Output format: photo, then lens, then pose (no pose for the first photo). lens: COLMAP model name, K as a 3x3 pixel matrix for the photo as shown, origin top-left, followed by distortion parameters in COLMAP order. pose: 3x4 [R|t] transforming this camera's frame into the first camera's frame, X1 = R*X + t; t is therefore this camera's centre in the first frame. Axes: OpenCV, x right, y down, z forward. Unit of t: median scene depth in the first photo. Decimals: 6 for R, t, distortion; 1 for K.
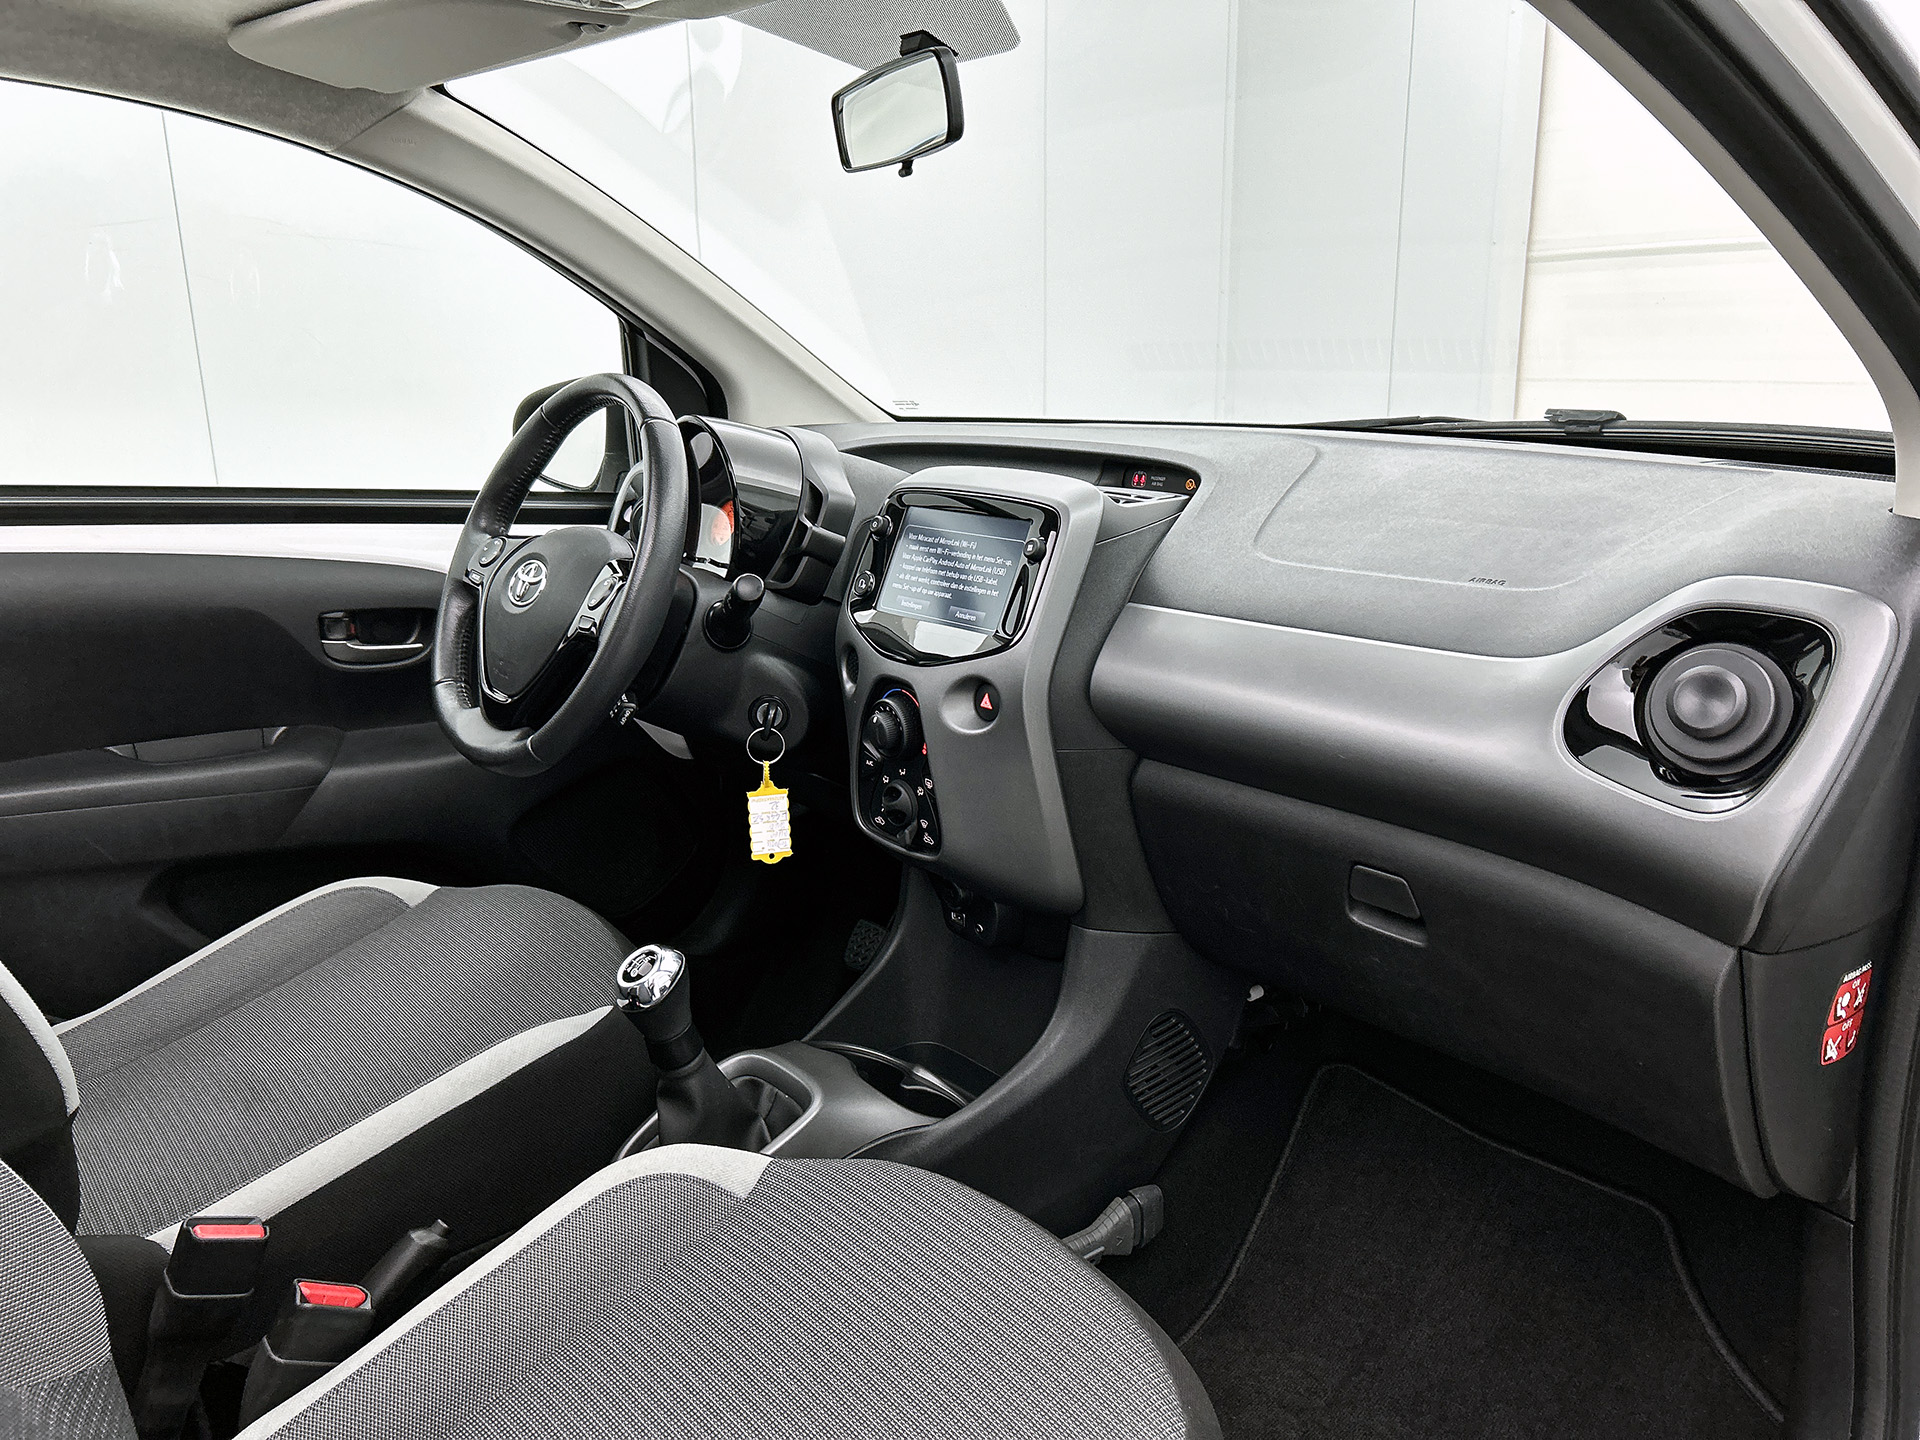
lens RADIAL K [[1450.2, 0, 960.0], [0, 1450.2, 720.0], [0, 0, 1]] dist [0.000414, 0.000288]
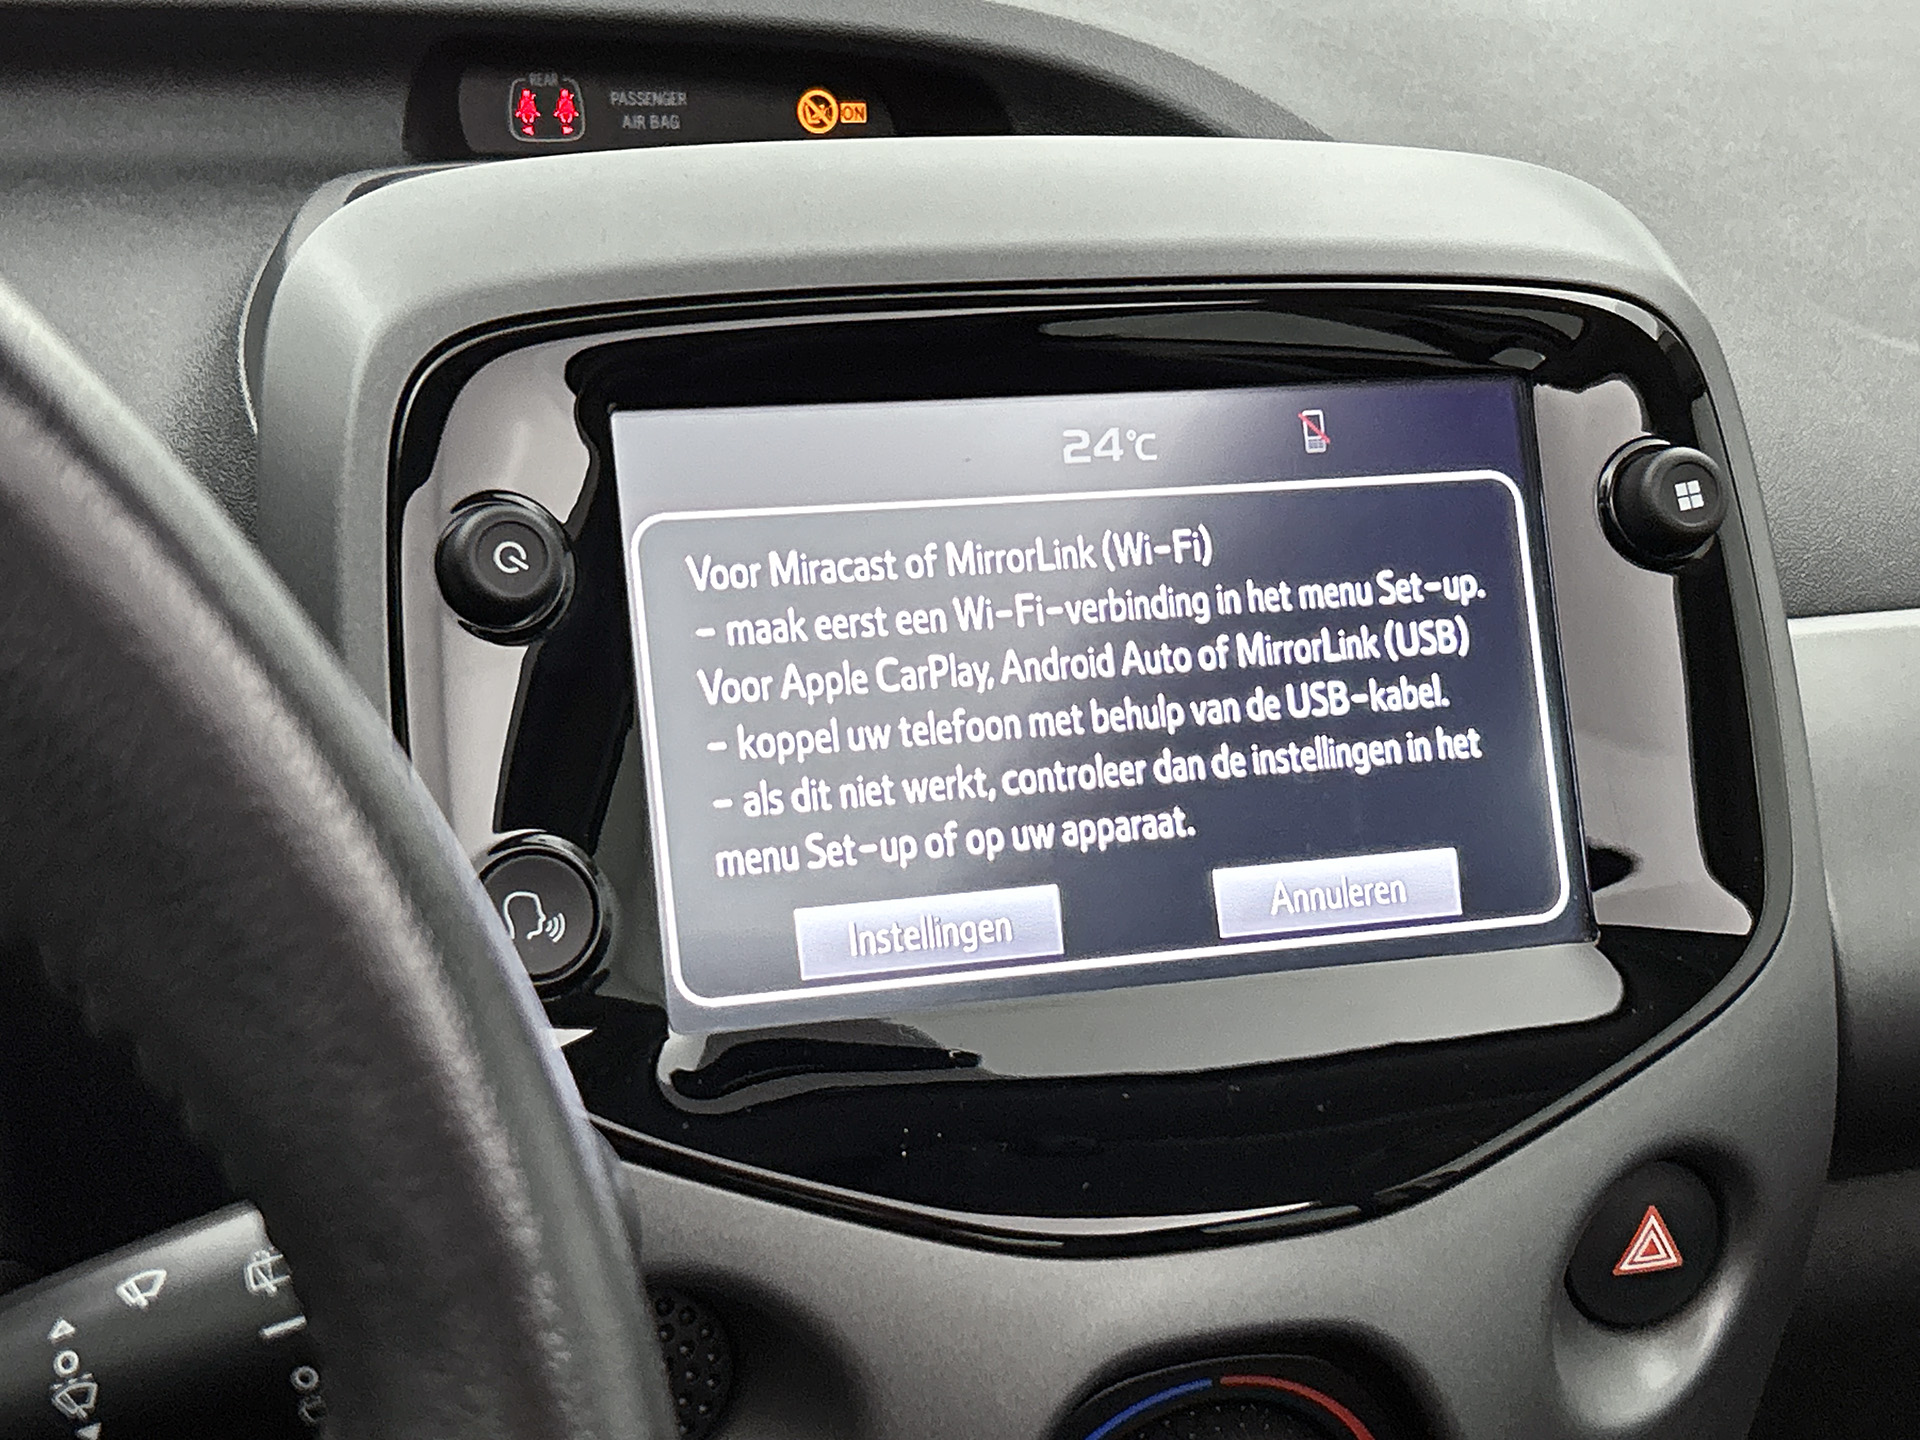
lens RADIAL K [[3182.0, 0, 955.8], [0, 3182.0, 749.6], [0, 0, 1]] dist [0.193173, -0.265175]
pose [[0.351356, -0.279023, 0.893698, -0.406056], [0.198286, 0.955081, 0.220232, -0.199661], [-0.915004, 0.099828, 0.390900, 0.878677]]
